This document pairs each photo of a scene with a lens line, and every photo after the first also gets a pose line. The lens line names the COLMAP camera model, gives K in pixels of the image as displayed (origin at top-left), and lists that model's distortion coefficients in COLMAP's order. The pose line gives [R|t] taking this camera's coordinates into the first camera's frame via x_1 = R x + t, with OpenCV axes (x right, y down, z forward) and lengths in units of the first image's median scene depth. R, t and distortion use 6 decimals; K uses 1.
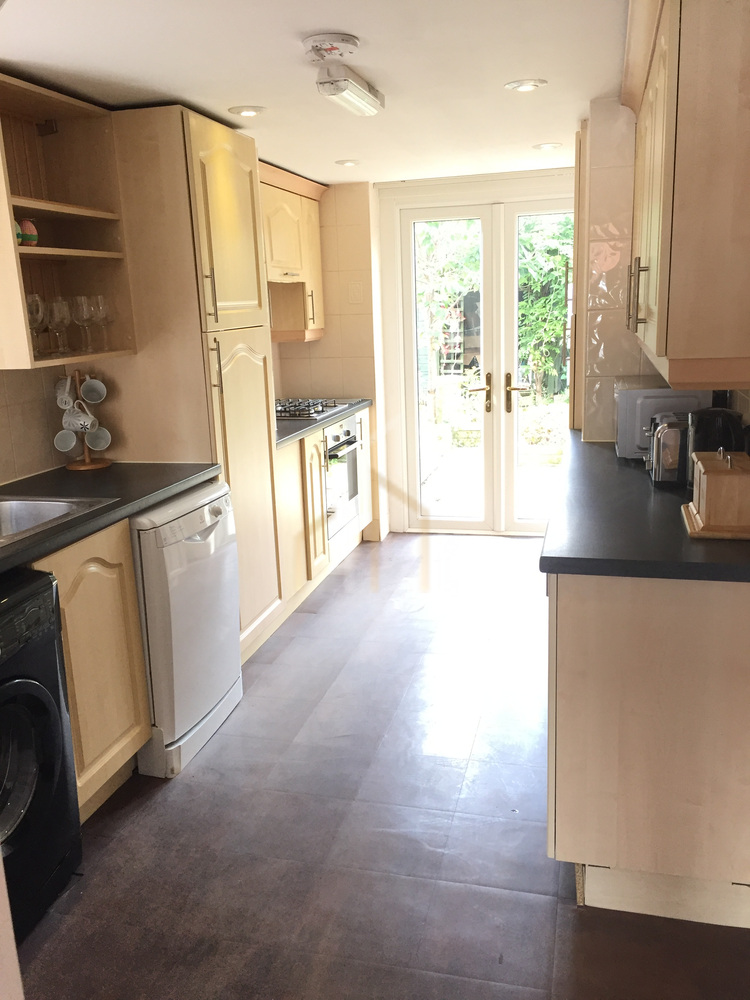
lens RADIAL K [[849.8, 0, 378.0], [0, 849.8, 499.4], [0, 0, 1]] dist [0.074539, -0.096200]
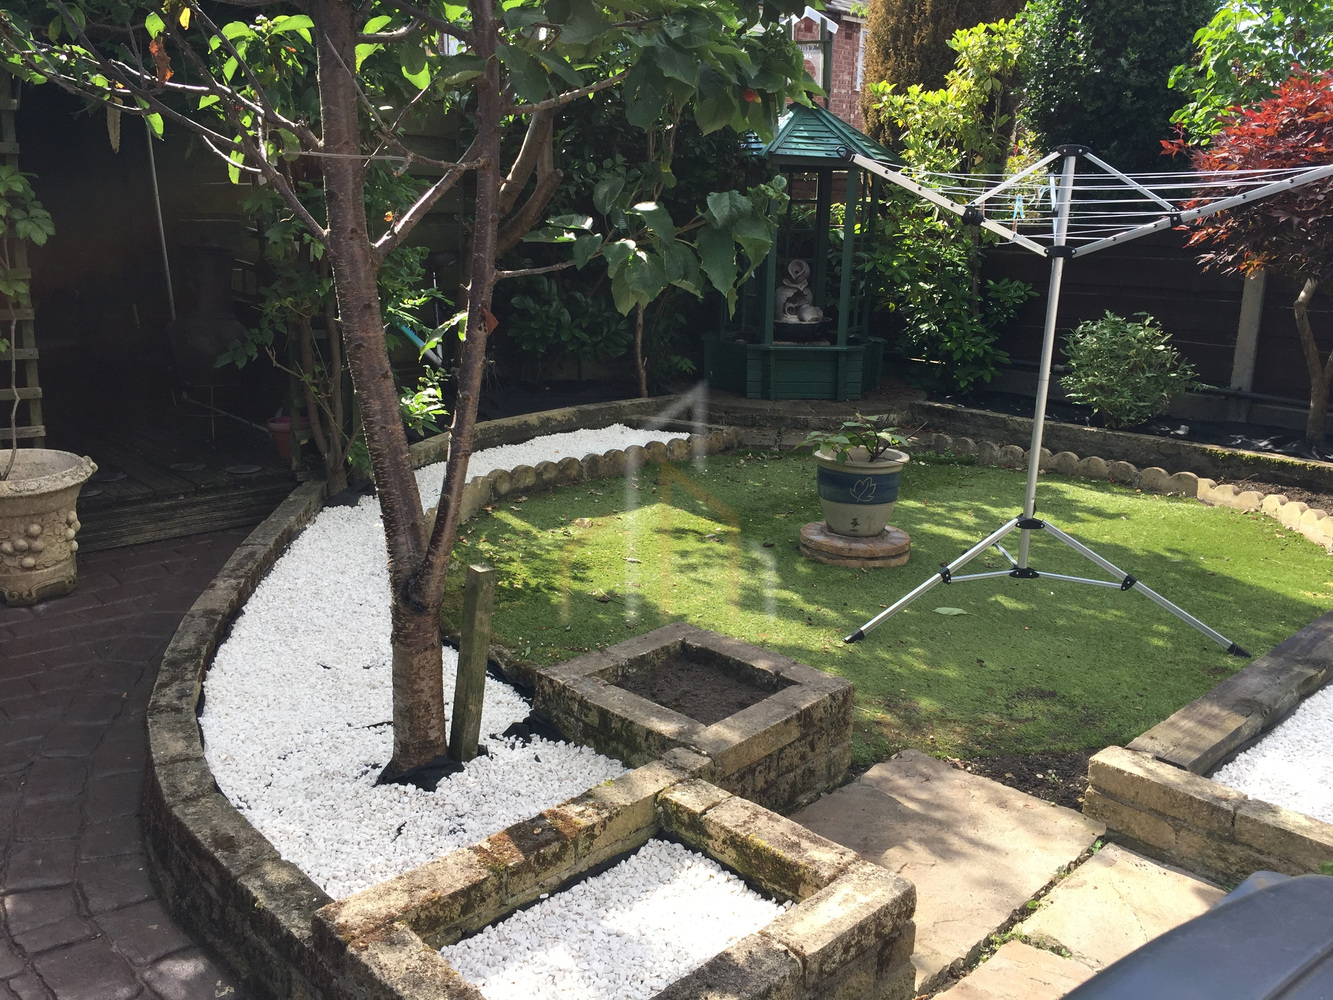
lens RADIAL K [[1136.4, 0, 661.2], [0, 1136.4, 490.6], [0, 0, 1]] dist [0.086703, -0.127311]
pose [[0.522317, -0.157470, 0.838086, -0.244568], [0.152247, 0.984232, 0.090045, -0.329958], [-0.839050, 0.080564, 0.538056, 1.599928]]
